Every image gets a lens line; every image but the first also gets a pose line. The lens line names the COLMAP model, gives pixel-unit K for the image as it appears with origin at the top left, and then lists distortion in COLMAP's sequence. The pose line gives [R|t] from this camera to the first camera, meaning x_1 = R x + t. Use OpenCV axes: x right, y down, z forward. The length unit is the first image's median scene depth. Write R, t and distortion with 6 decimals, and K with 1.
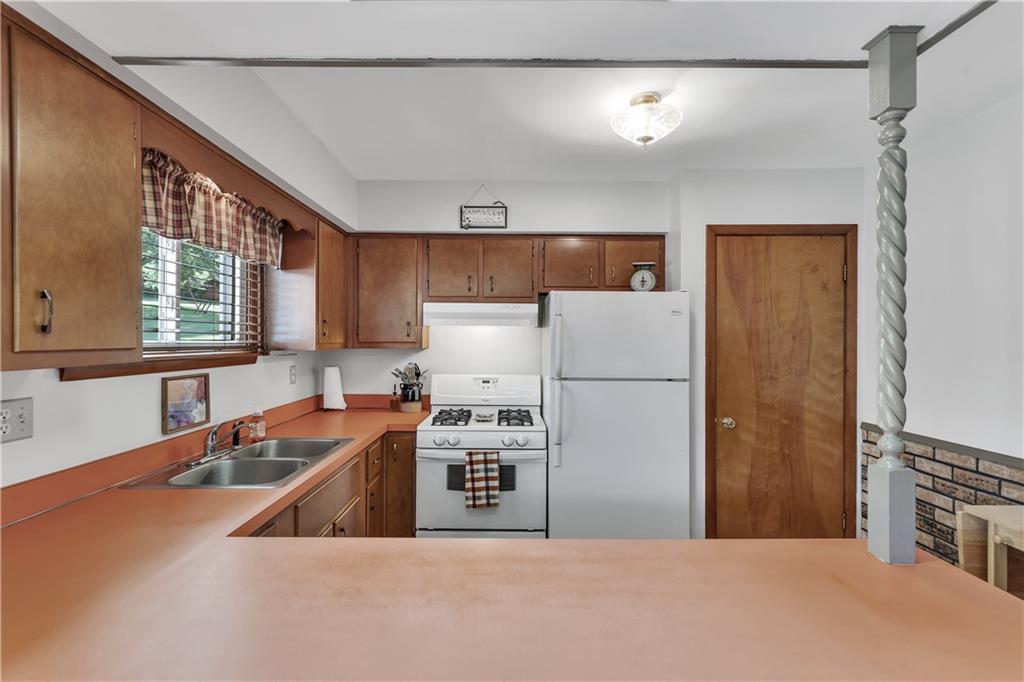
lens RADIAL K [[485.7, 0, 507.1], [0, 485.7, 339.5], [0, 0, 1]] dist [0.002866, -0.000031]
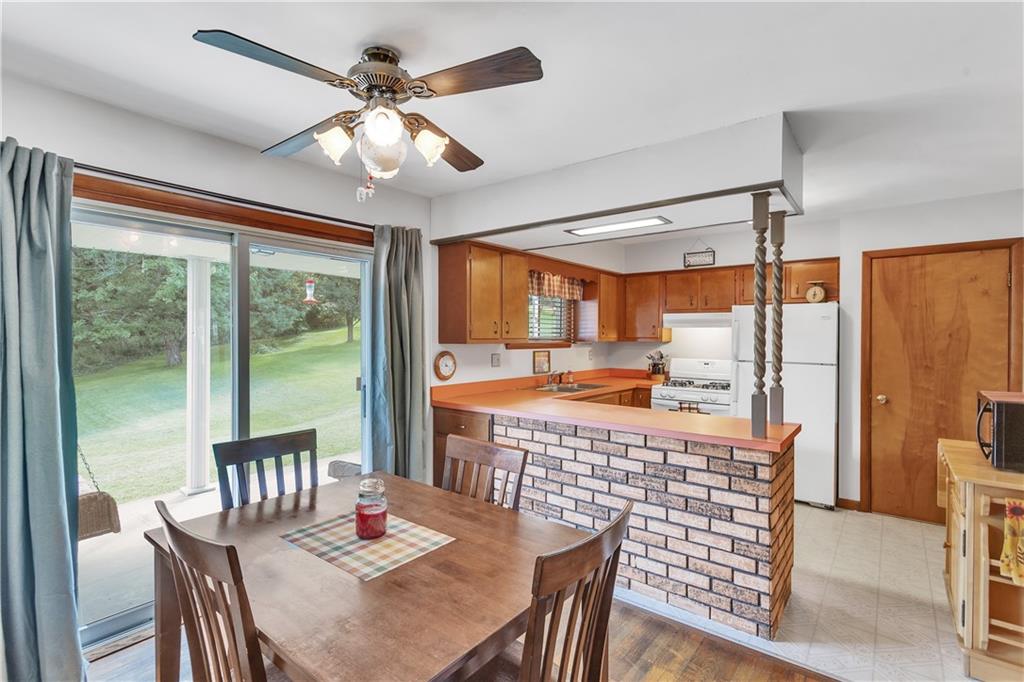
lens RADIAL K [[485.7, 0, 507.1], [0, 485.7, 339.5], [0, 0, 1]] dist [0.002866, -0.000031]
pose [[0.786400, 0.005552, -0.617693, 0.467867], [-0.003336, 0.999983, 0.004741, 0.005629], [0.617709, -0.001667, 0.786405, -0.674451]]
